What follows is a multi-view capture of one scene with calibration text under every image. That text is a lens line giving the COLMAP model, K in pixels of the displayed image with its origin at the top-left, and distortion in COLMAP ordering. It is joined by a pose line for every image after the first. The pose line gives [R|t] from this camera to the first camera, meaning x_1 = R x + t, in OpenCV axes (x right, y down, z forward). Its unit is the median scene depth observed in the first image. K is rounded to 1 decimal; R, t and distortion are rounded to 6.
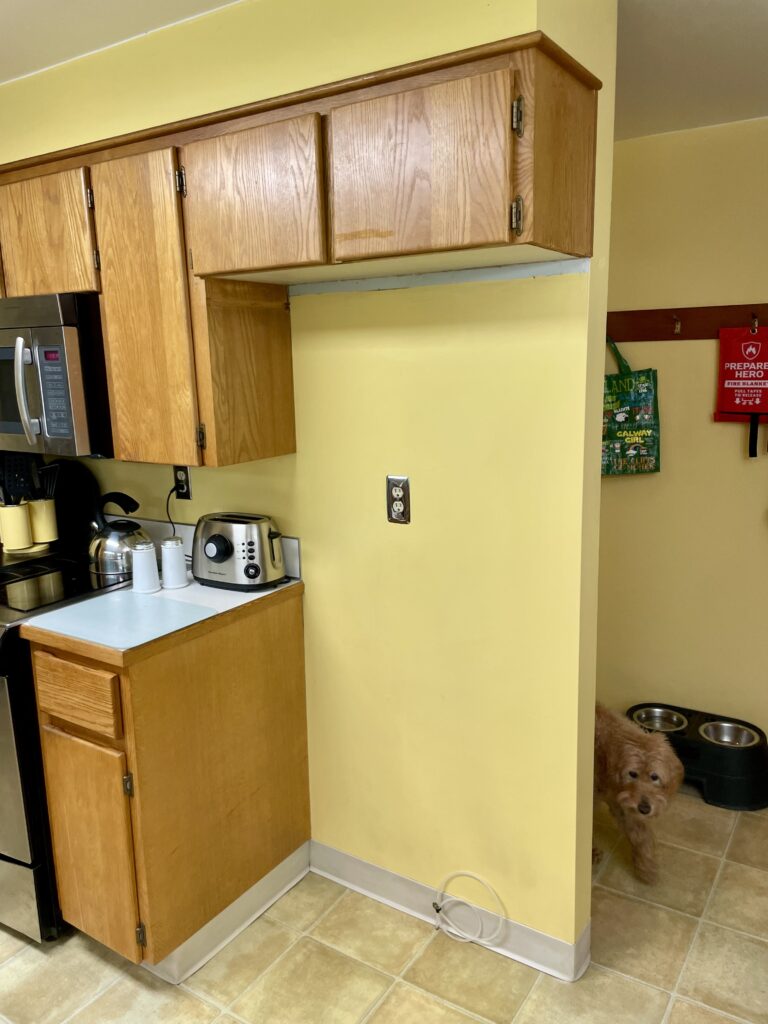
lens RADIAL K [[781.0, 0, 388.6], [0, 781.0, 505.9], [0, 0, 1]] dist [0.073197, -0.103415]
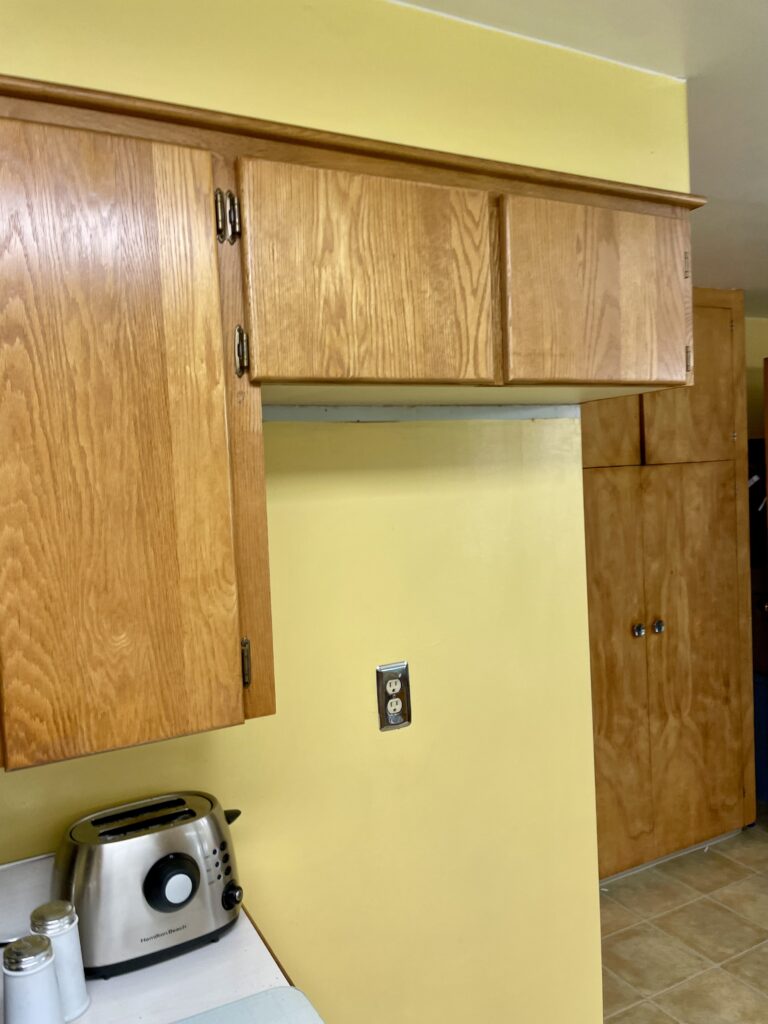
lens RADIAL K [[781.0, 0, 380.9], [0, 781.0, 514.7], [0, 0, 1]] dist [0.073197, -0.103415]
pose [[0.498194, -0.043835, 0.865957, -0.638761], [0.197301, 0.978252, -0.063990, -0.133074], [-0.844319, 0.202733, 0.496008, 0.614522]]
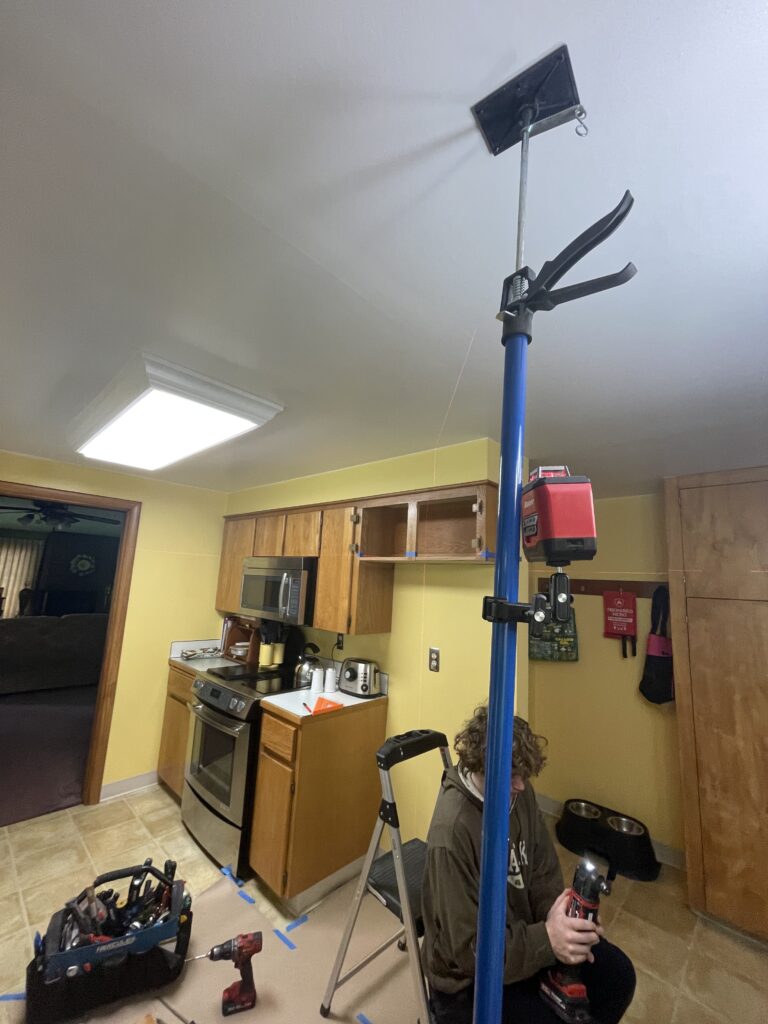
lens RADIAL K [[413.5, 0, 390.8], [0, 413.5, 512.5], [0, 0, 1]] dist [-0.008140, 0.001501]
pose [[0.982208, 0.045218, -0.182274, 0.084648], [-0.106107, 0.934434, -0.339961, 0.013089], [0.154950, 0.353253, 0.922606, -0.207877]]
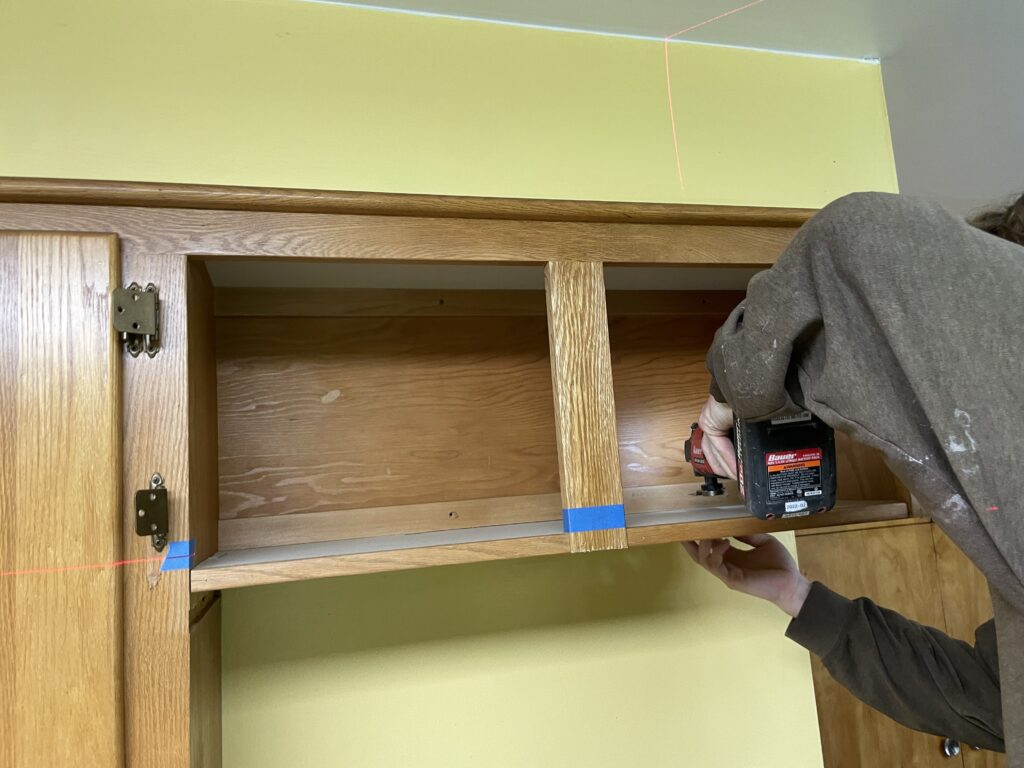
lens RADIAL K [[781.0, 0, 520.6], [0, 781.0, 389.1], [0, 0, 1]] dist [0.073197, -0.103415]
pose [[0.660639, 0.073418, 0.747105, -0.387566], [0.199688, 0.942165, -0.269164, -0.215624], [-0.723658, 0.327008, 0.607770, 0.583054]]
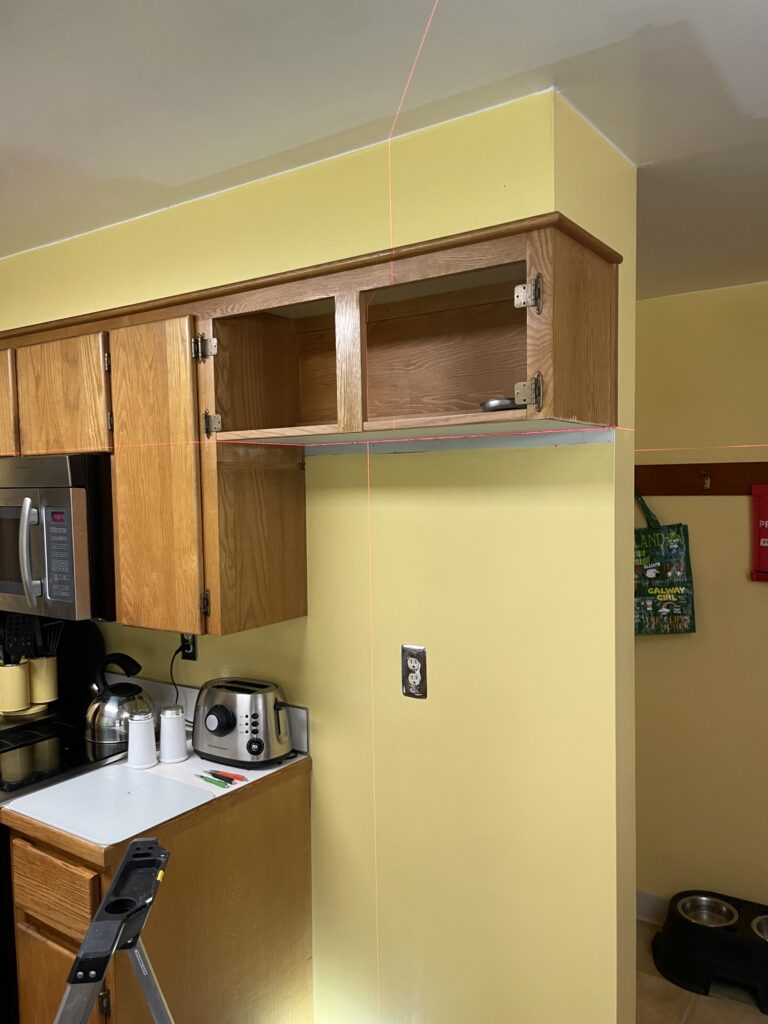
lens RADIAL K [[781.0, 0, 392.8], [0, 781.0, 521.0], [0, 0, 1]] dist [0.073197, -0.103415]
pose [[0.999552, 0.008152, -0.028799, 0.012496], [-0.012131, 0.989961, -0.140817, -0.054561], [0.027362, 0.141103, 0.989617, 0.054726]]
